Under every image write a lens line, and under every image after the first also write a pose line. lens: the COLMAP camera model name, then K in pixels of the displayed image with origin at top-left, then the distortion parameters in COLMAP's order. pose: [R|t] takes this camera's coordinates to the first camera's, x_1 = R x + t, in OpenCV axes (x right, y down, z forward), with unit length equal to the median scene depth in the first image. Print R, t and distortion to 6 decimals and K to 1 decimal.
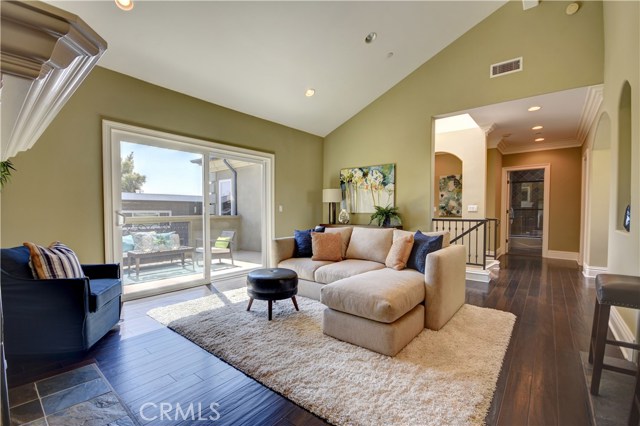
lens RADIAL K [[282.7, 0, 315.2], [0, 282.7, 216.4], [0, 0, 1]] dist [-0.000021, -0.006442]
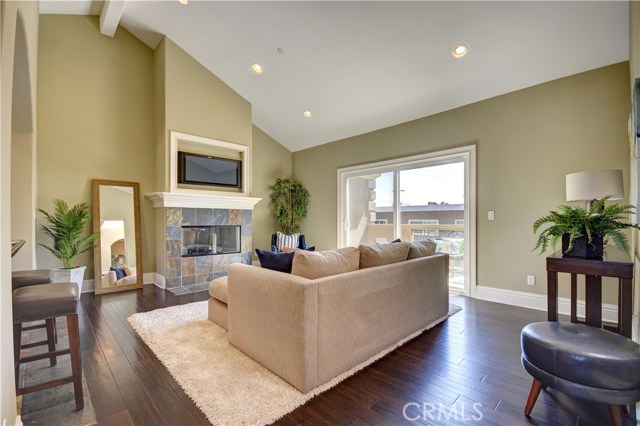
lens RADIAL K [[282.7, 0, 317.8], [0, 282.7, 220.0], [0, 0, 1]] dist [-0.000021, -0.006442]
pose [[-0.126384, 0.000811, -0.991981, 0.620432], [-0.019079, 0.999813, 0.003248, -0.012147], [0.991798, 0.019336, -0.126345, 0.644775]]
